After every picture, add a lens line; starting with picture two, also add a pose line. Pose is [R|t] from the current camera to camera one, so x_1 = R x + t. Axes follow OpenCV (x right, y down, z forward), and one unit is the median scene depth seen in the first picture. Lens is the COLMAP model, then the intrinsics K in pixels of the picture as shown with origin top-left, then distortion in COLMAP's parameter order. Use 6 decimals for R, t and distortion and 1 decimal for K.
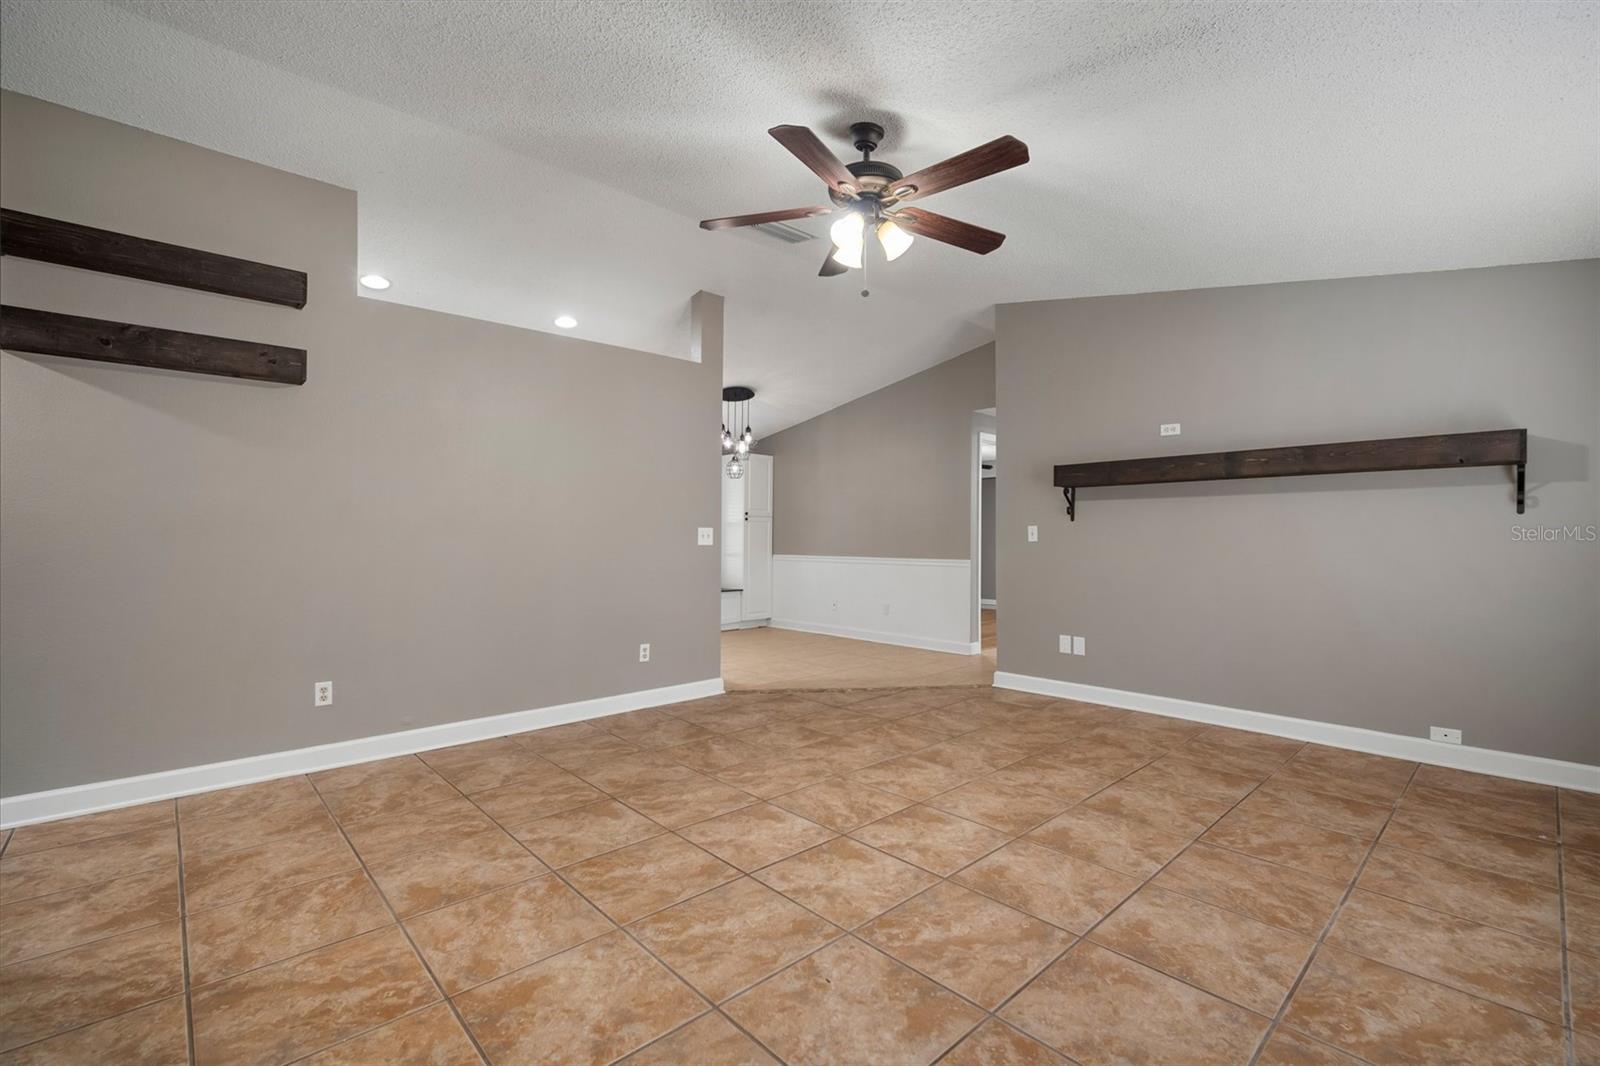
lens RADIAL K [[695.1, 0, 799.4], [0, 695.1, 536.5], [0, 0, 1]] dist [-0.013037, 0.005216]
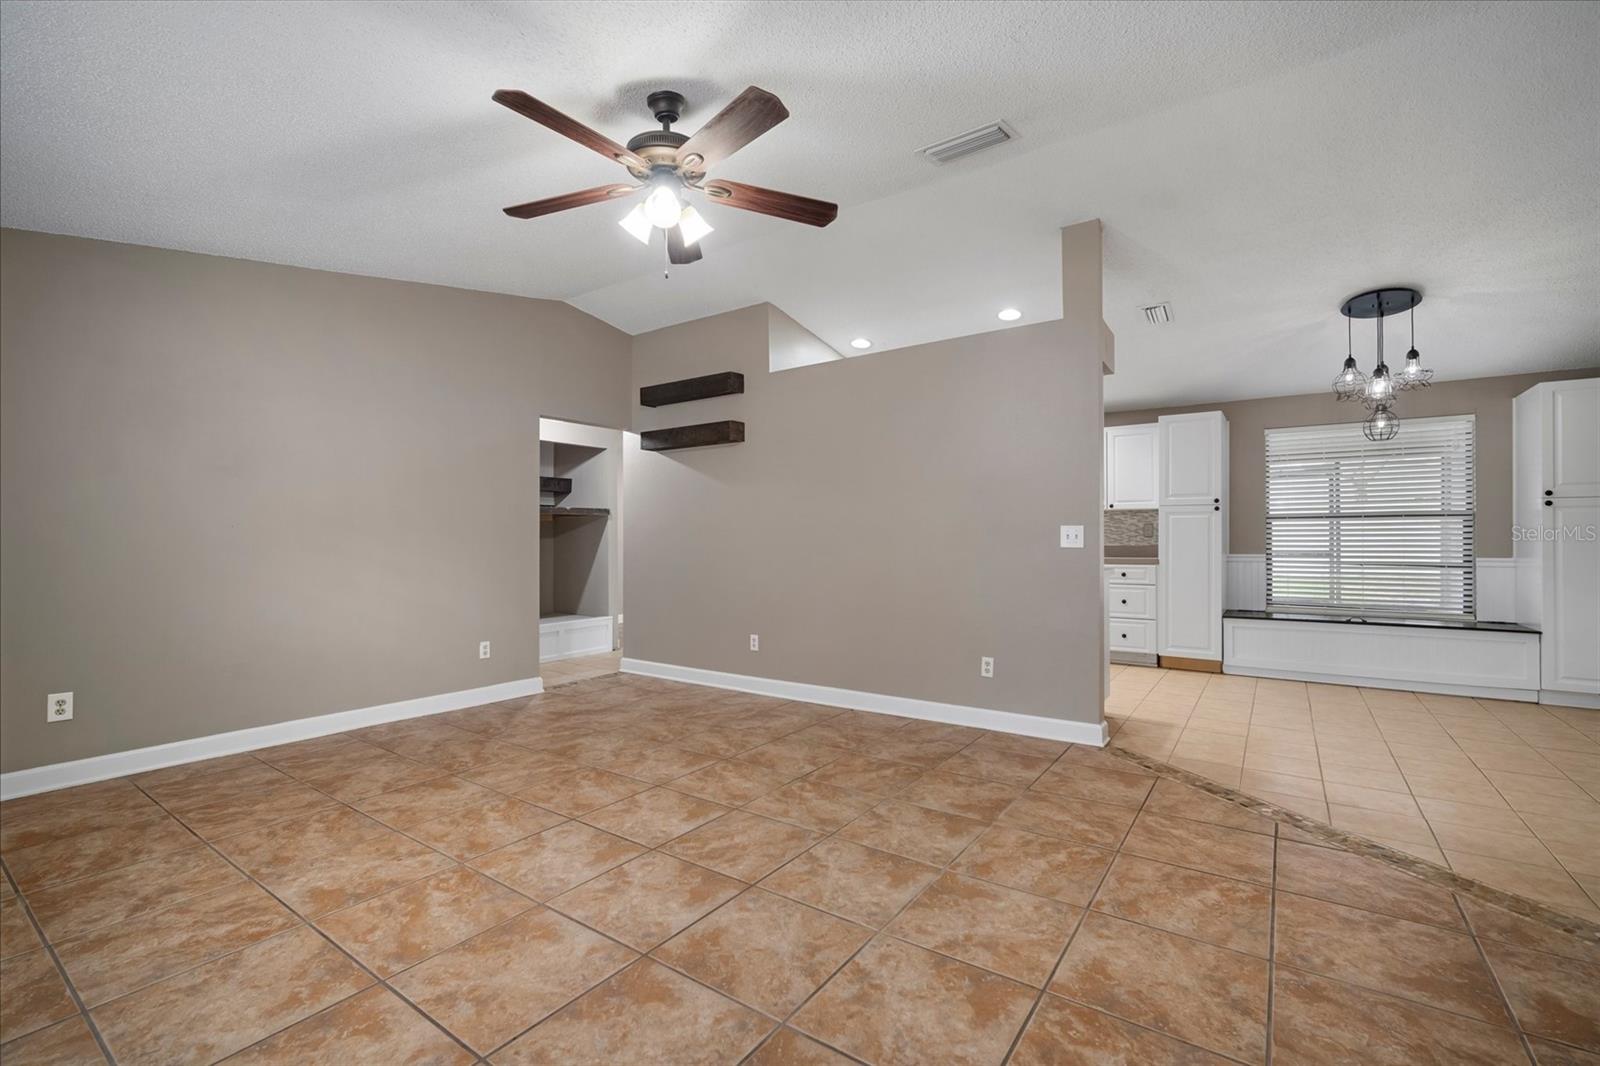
lens RADIAL K [[695.1, 0, 799.4], [0, 695.1, 536.5], [0, 0, 1]] dist [-0.013037, 0.005216]
pose [[0.209019, -0.005790, -0.977894, 0.956643], [0.004397, 0.999978, -0.004981, 0.003734], [0.977902, -0.003259, 0.209040, 0.914903]]
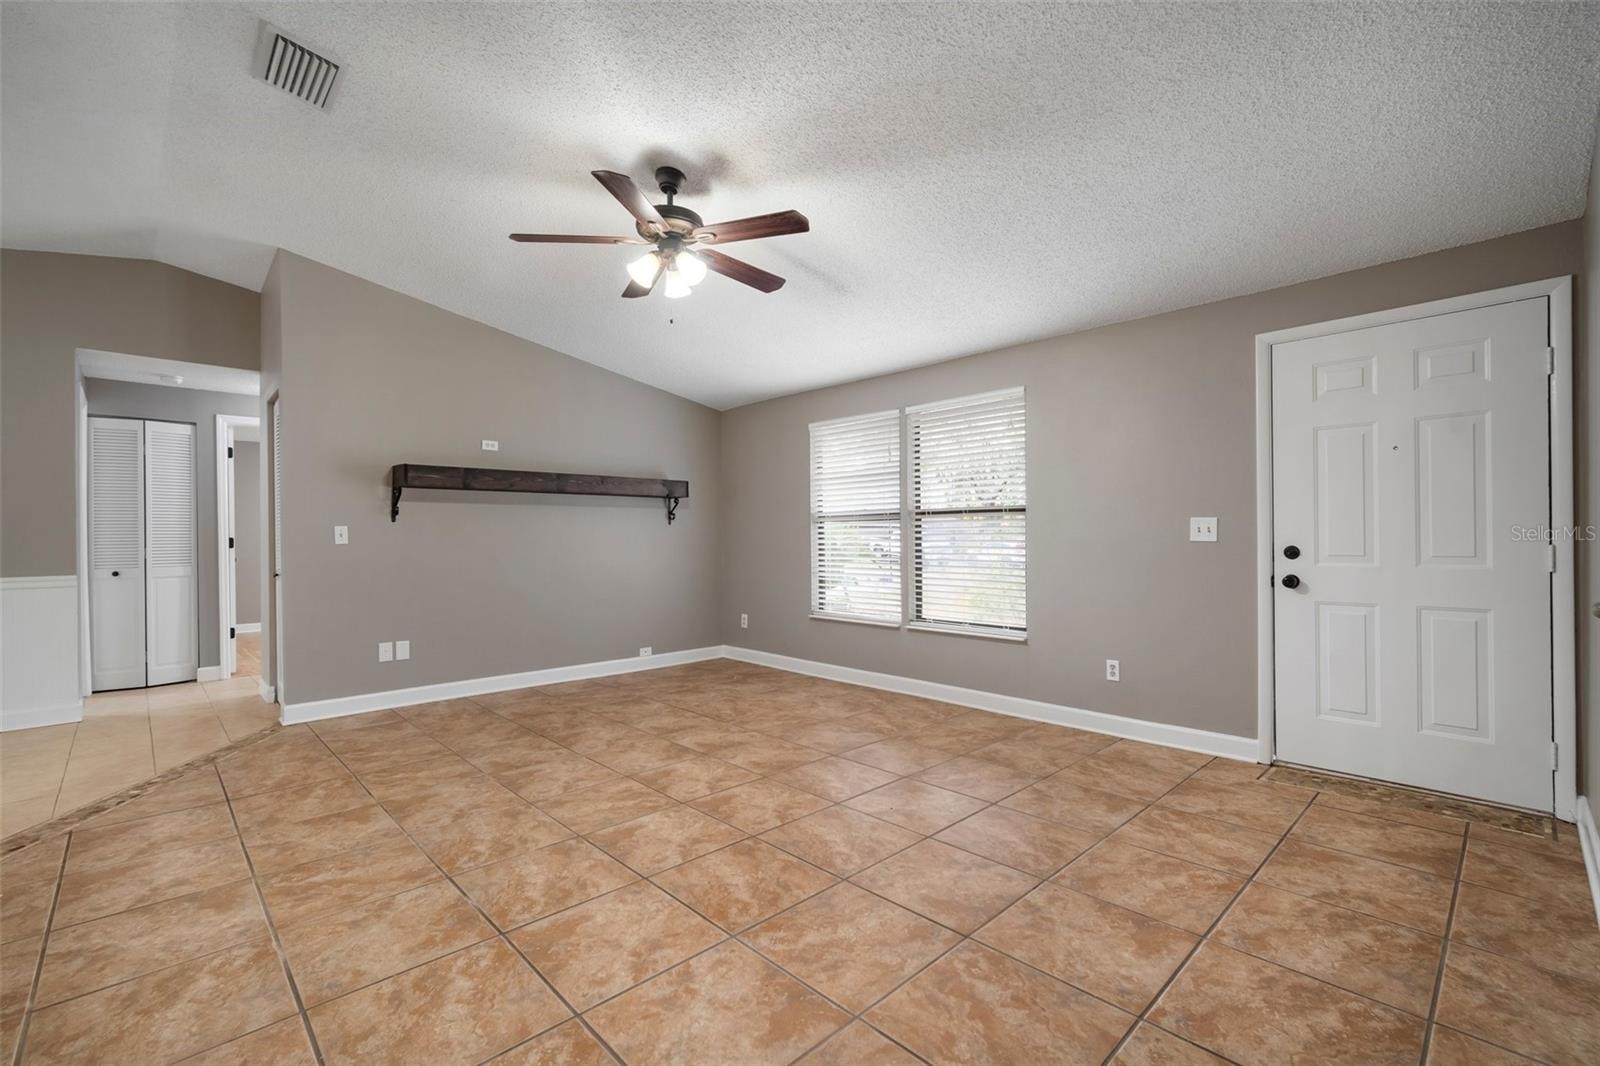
lens RADIAL K [[700.9, 0, 800.0], [0, 700.9, 533.0], [0, 0, 1]] dist [-0.008380, 0.006245]
pose [[-0.018593, 0.005812, 0.999810, -0.979461], [0.004752, 0.999972, -0.005724, 0.002254], [-0.999816, 0.004645, -0.018620, 0.760338]]
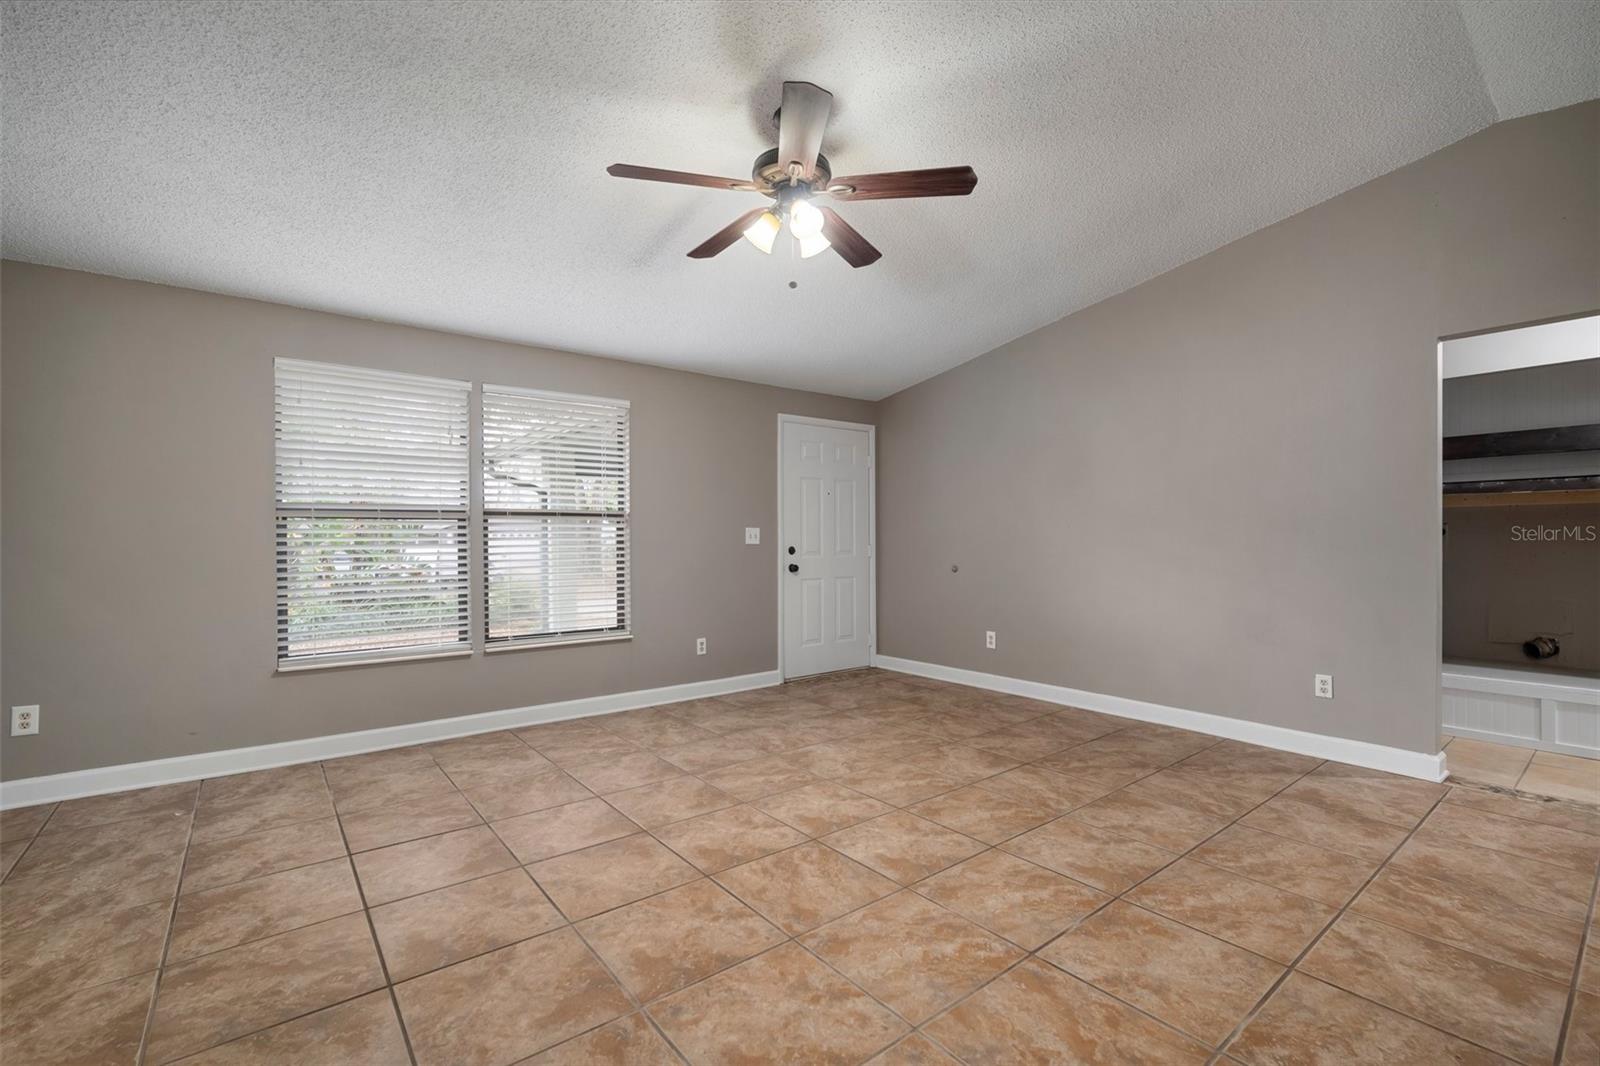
lens RADIAL K [[695.1, 0, 799.4], [0, 695.1, 536.5], [0, 0, 1]] dist [-0.013037, 0.005216]
pose [[-0.997130, 0.002711, 0.075657, 0.007838], [0.002439, 0.999990, -0.003699, 0.000431], [-0.075667, -0.003504, -0.997127, 1.825622]]
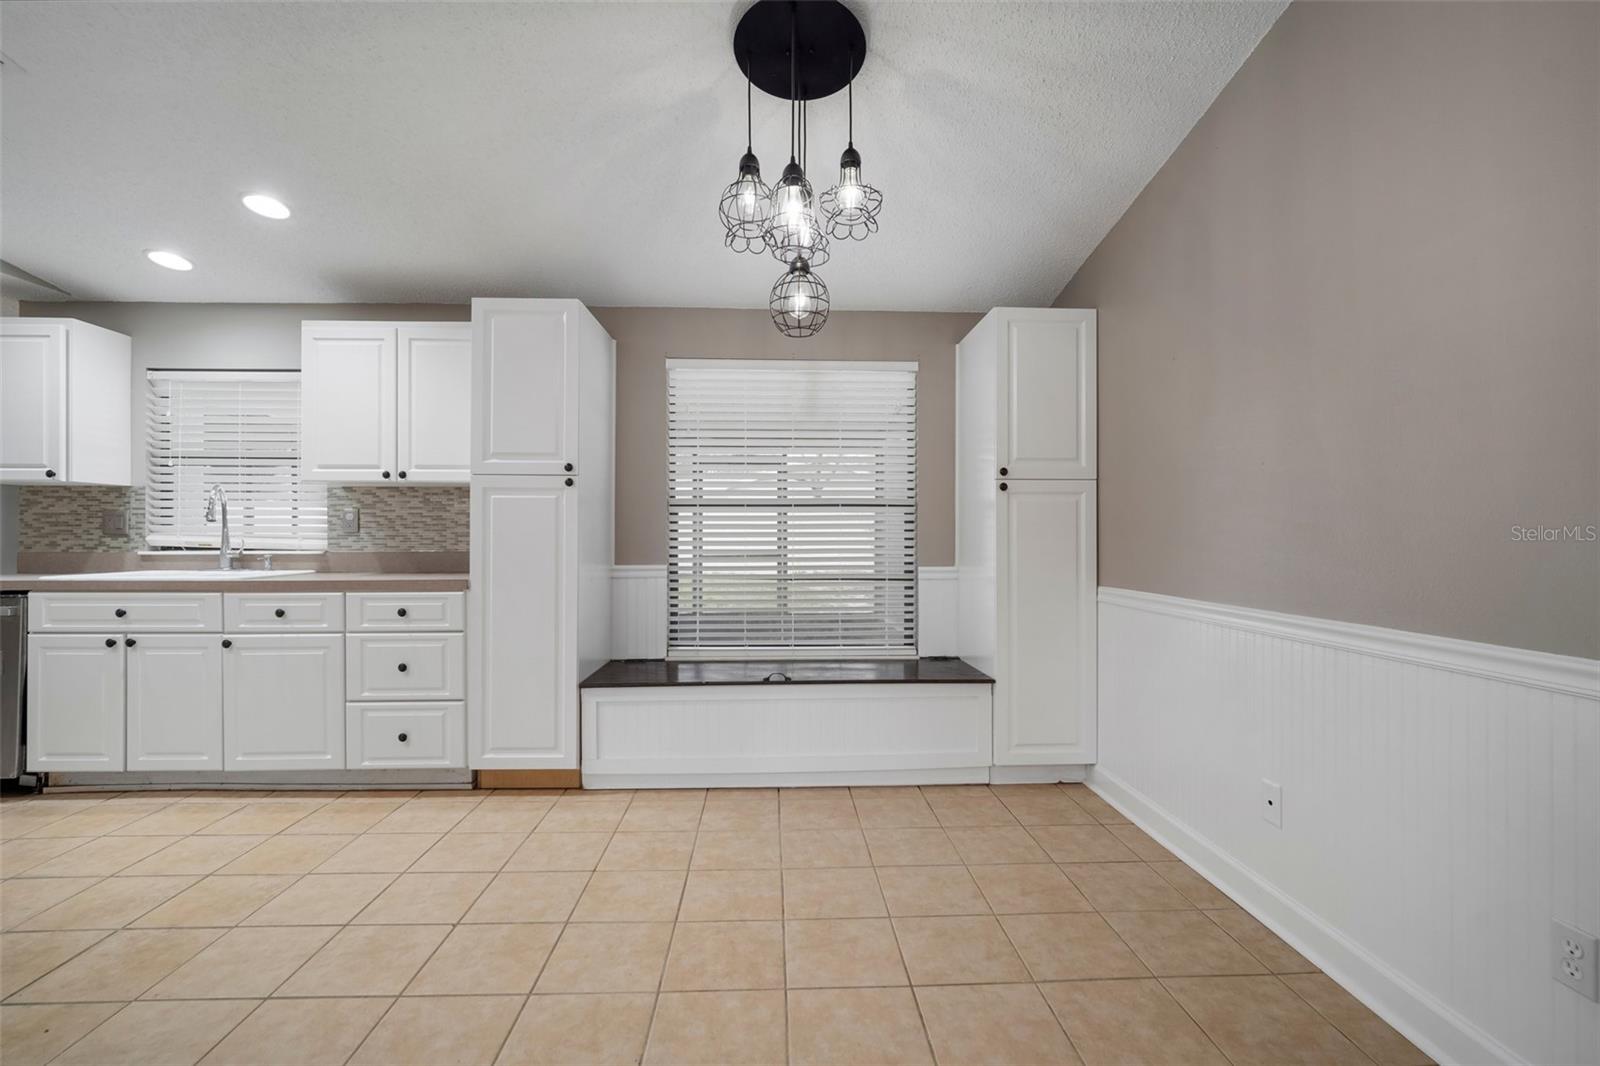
lens RADIAL K [[700.9, 0, 800.0], [0, 700.9, 533.0], [0, 0, 1]] dist [-0.008380, 0.006245]
pose [[0.760377, -0.004254, -0.649468, 0.233589], [0.002882, 0.999991, -0.003175, -0.000094], [0.649475, 0.000542, 0.760383, 1.903084]]
